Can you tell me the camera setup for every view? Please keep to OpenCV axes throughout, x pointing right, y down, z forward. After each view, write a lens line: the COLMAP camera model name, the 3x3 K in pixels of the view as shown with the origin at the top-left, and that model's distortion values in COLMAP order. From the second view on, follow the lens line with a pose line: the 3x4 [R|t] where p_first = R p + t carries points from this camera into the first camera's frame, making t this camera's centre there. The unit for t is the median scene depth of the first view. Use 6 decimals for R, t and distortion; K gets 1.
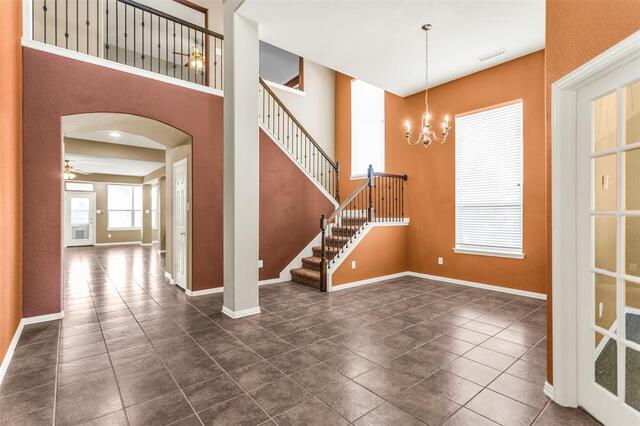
lens RADIAL K [[306.2, 0, 320.0], [0, 306.2, 213.0], [0, 0, 1]] dist [-0.000703, 0.000255]
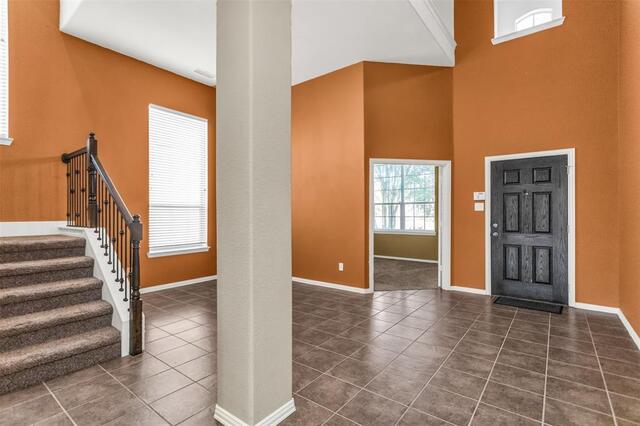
lens RADIAL K [[306.2, 0, 320.0], [0, 306.2, 213.0], [0, 0, 1]] dist [-0.000703, 0.000255]
pose [[-0.221045, 0.005916, 0.975246, -0.634158], [0.001293, 0.999982, -0.005773, 0.006108], [-0.975263, -0.000015, -0.221049, 0.840288]]
